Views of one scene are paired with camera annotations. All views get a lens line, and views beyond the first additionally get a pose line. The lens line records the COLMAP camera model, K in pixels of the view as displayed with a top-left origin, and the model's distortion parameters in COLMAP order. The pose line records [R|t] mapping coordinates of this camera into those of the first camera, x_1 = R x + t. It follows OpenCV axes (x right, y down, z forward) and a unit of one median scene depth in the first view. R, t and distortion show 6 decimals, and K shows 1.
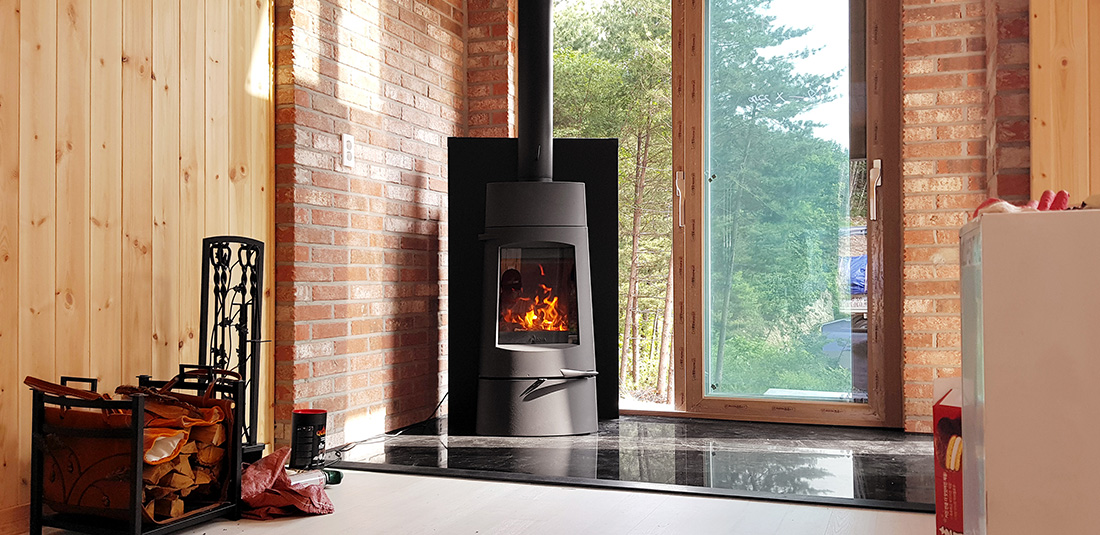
lens RADIAL K [[1011.8, 0, 553.7], [0, 1011.8, 294.4], [0, 0, 1]] dist [0.105948, -0.235701]
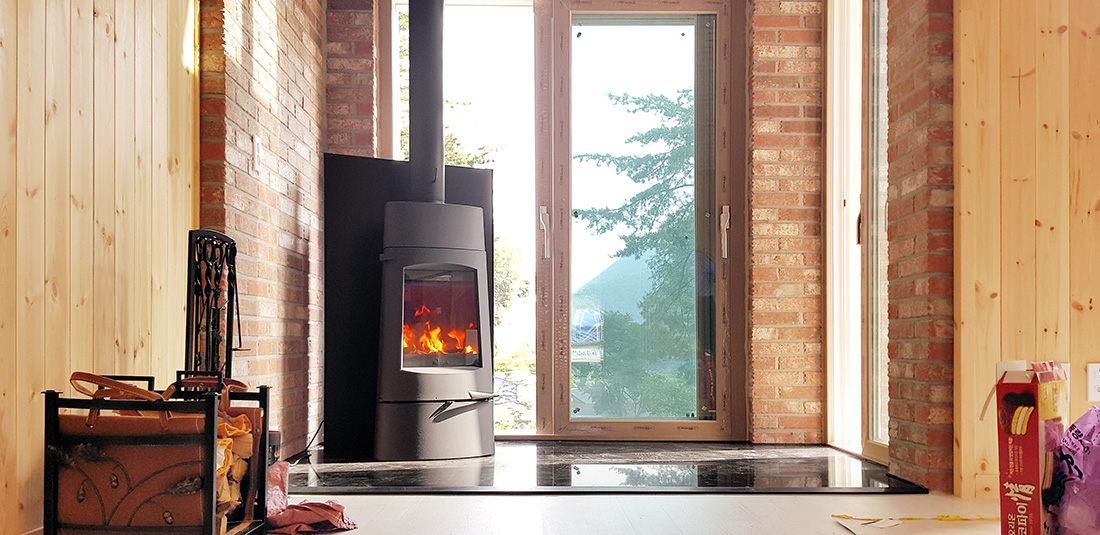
lens RADIAL K [[1000.9, 0, 542.9], [0, 1000.9, 364.6], [0, 0, 1]] dist [0.050507, -0.014138]
pose [[0.914815, 0.004416, 0.403848, -0.331998], [-0.004698, 0.999989, -0.000293, 0.047851], [-0.403845, -0.001629, 0.914826, 0.062837]]
